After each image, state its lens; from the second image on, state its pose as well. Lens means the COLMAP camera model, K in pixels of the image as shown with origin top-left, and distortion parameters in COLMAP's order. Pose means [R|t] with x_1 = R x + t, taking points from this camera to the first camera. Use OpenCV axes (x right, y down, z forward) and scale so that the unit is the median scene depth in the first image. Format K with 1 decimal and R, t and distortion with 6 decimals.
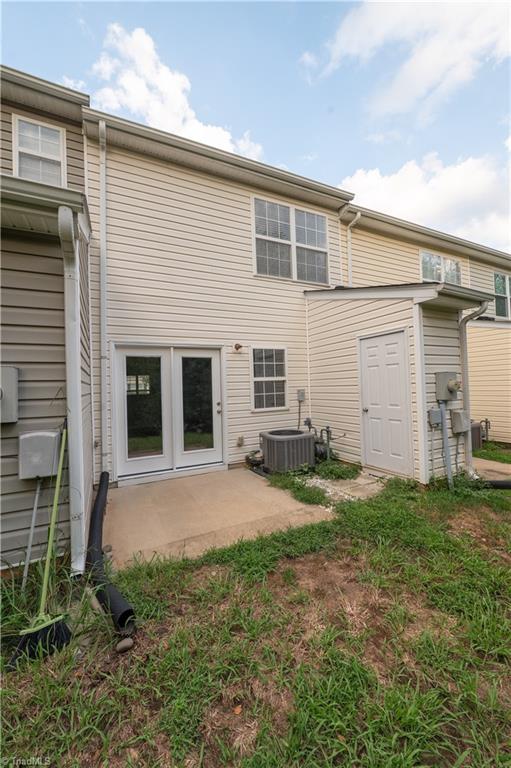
lens RADIAL K [[308.8, 0, 255.0], [0, 308.8, 382.8], [0, 0, 1]] dist [-0.003197, -0.000753]
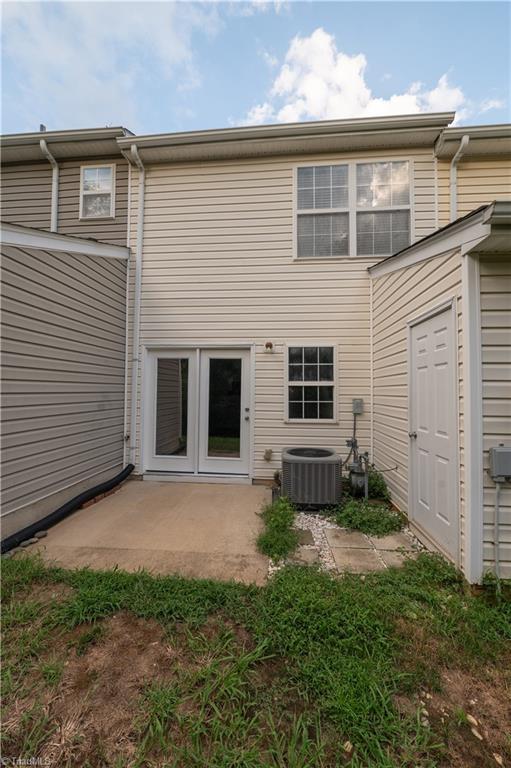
lens RADIAL K [[308.8, 0, 254.7], [0, 308.8, 383.3], [0, 0, 1]] dist [-0.003197, -0.000753]
pose [[0.846131, 0.025742, -0.532353, 0.401547], [-0.030083, 0.999547, 0.000519, -0.010431], [0.532126, 0.015576, 0.846522, 0.261822]]
